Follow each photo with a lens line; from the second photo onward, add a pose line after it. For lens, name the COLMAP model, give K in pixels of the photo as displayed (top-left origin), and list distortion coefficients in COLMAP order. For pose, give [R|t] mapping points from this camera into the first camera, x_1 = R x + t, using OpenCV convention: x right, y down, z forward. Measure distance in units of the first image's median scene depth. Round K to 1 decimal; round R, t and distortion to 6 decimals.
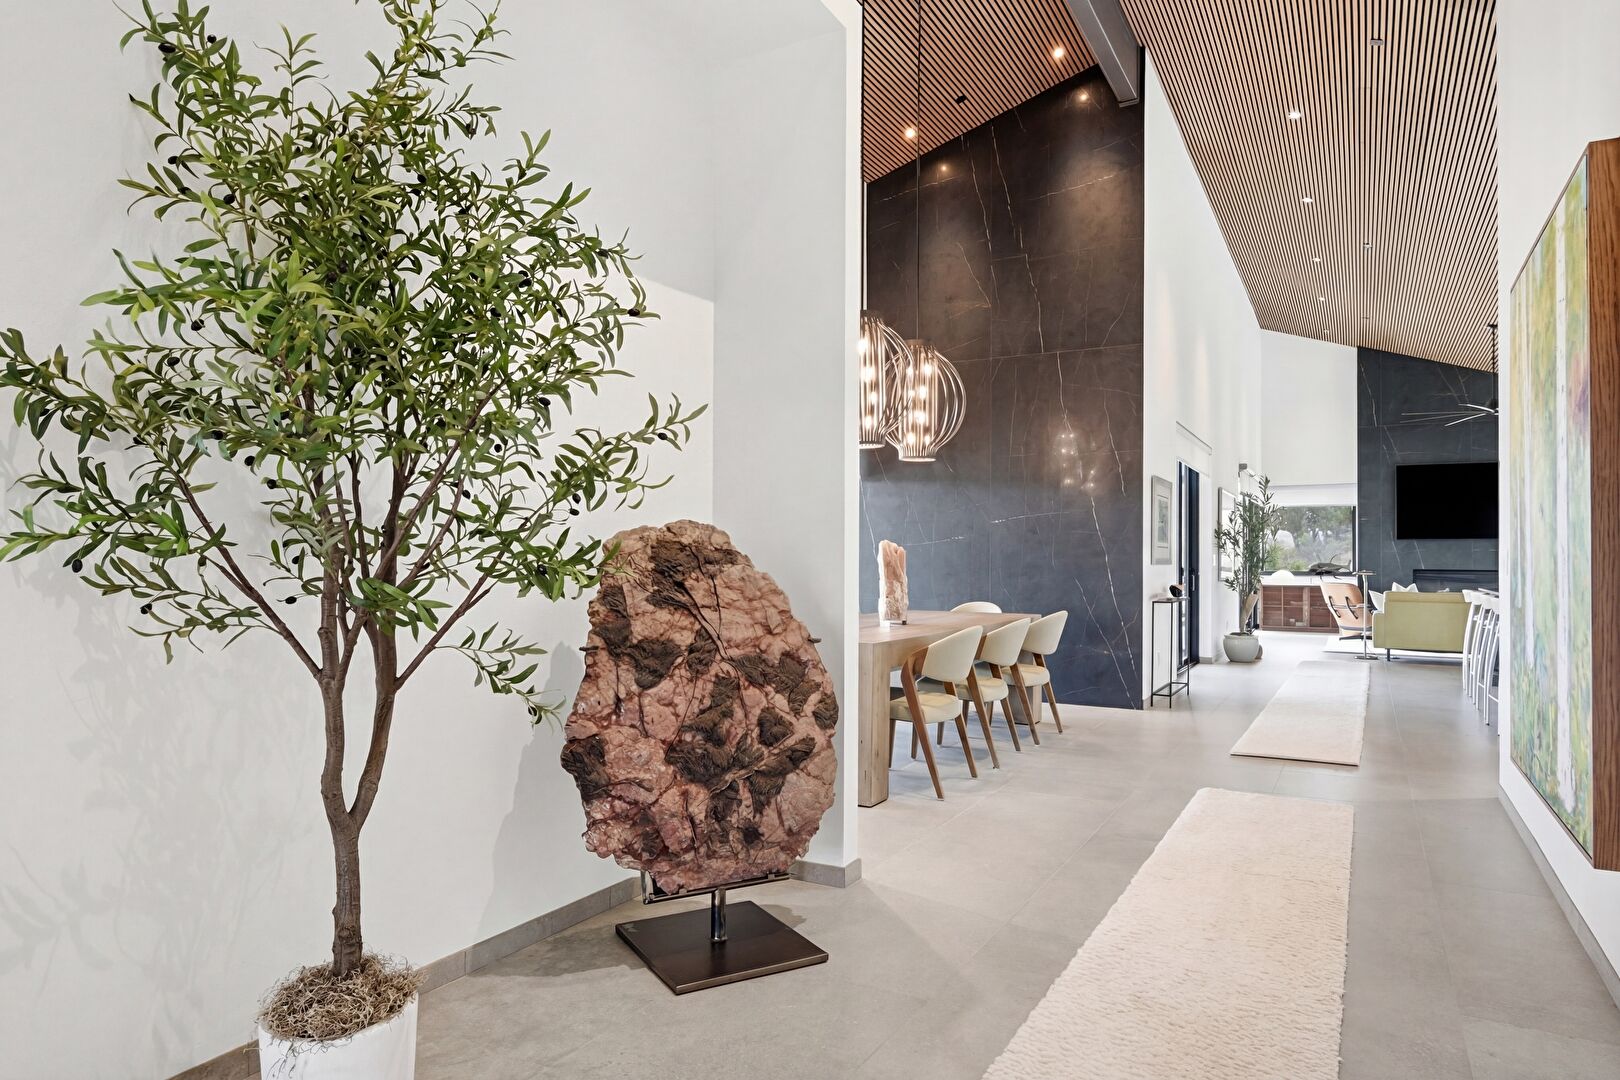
lens RADIAL K [[1004.3, 0, 796.5], [0, 1004.3, 553.3], [0, 0, 1]] dist [0.000137, 0.010688]
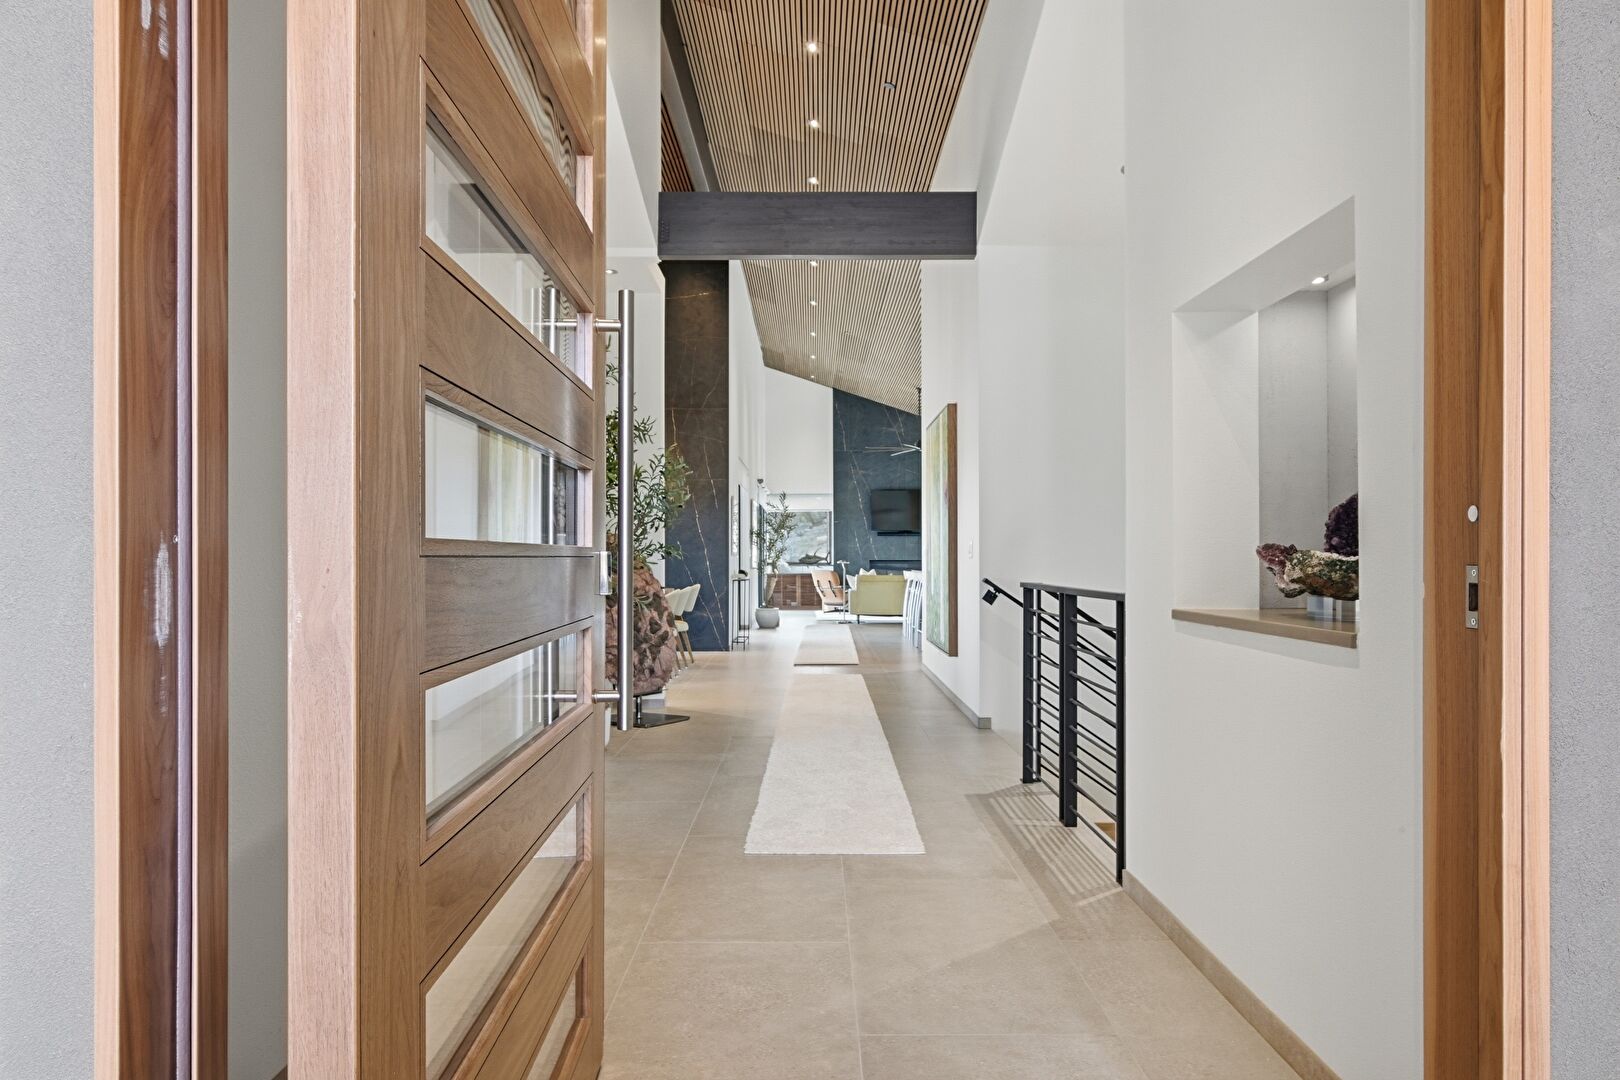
lens RADIAL K [[1116.6, 0, 814.4], [0, 1116.6, 548.7], [0, 0, 1]] dist [0.002134, 0.000061]
pose [[0.871585, -0.000229, 0.490244, -0.590508], [-0.000133, 1.000000, 0.000703, 0.000103], [-0.490244, -0.000678, 0.871585, -0.848941]]
